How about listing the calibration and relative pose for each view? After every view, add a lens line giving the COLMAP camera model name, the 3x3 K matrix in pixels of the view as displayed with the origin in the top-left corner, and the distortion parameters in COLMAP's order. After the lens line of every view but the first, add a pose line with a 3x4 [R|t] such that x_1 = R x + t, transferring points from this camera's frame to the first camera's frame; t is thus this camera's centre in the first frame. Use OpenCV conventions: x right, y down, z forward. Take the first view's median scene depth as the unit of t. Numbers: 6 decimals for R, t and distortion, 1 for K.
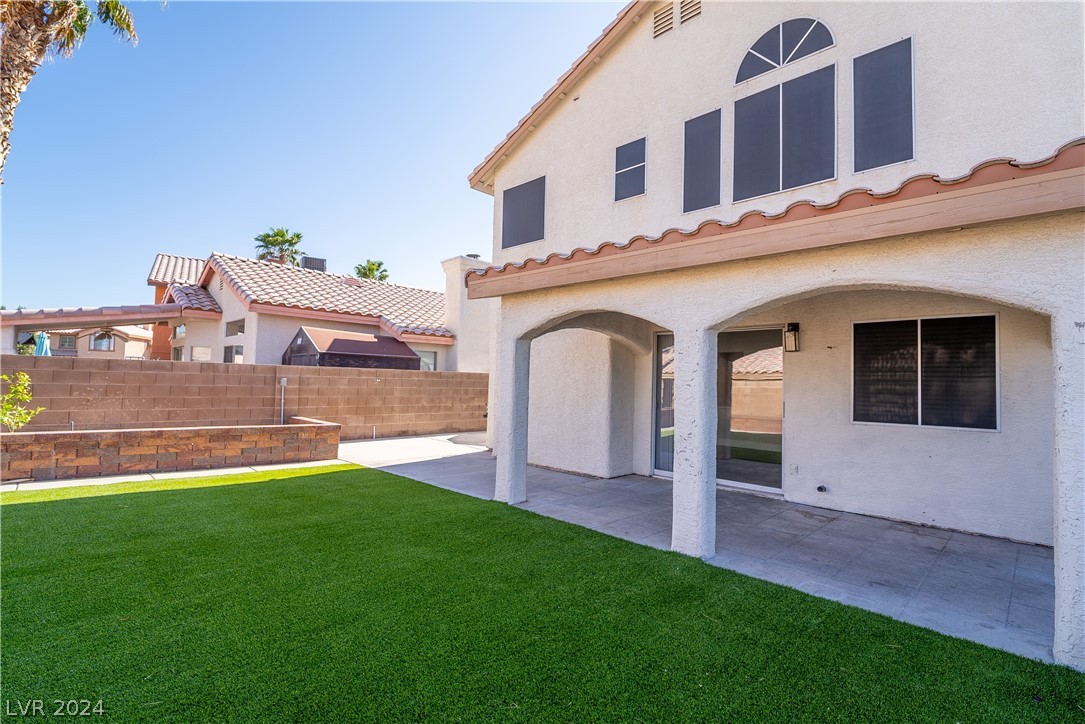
lens RADIAL K [[506.6, 0, 542.5], [0, 506.6, 361.9], [0, 0, 1]] dist [-0.005356, -0.001105]
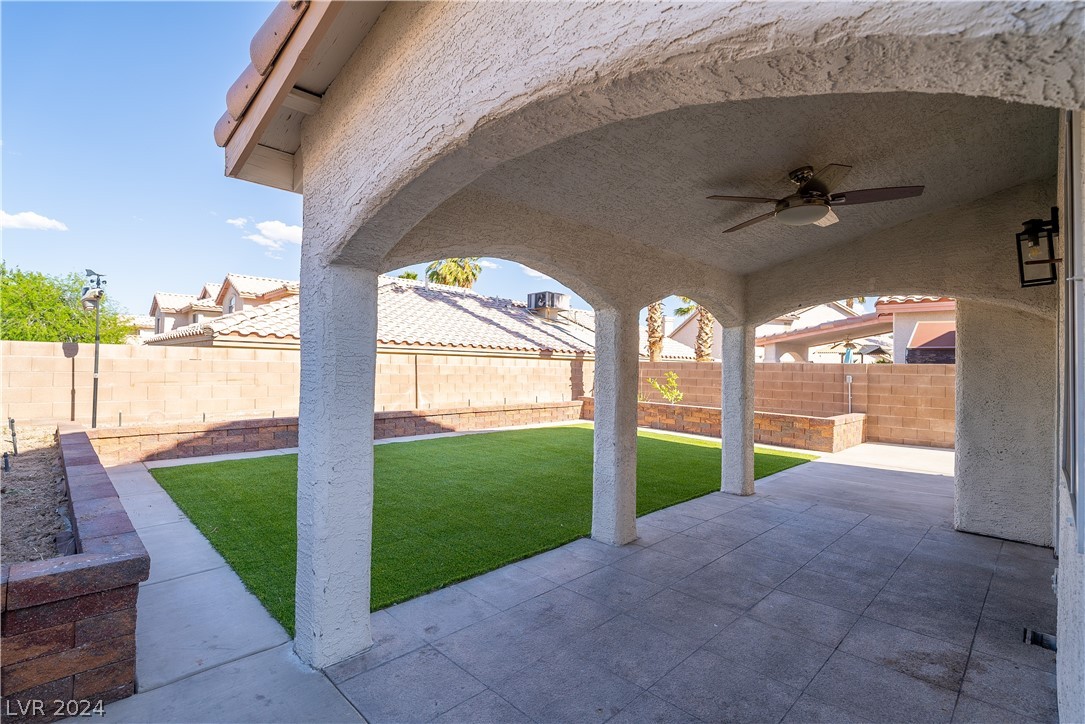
lens RADIAL K [[506.6, 0, 544.7], [0, 506.6, 359.6], [0, 0, 1]] dist [-0.005356, -0.001105]
pose [[-0.006940, -0.040160, -0.999169, 0.669483], [0.017969, 0.999027, -0.040279, 0.036181], [0.999814, -0.018233, -0.006211, 0.455919]]
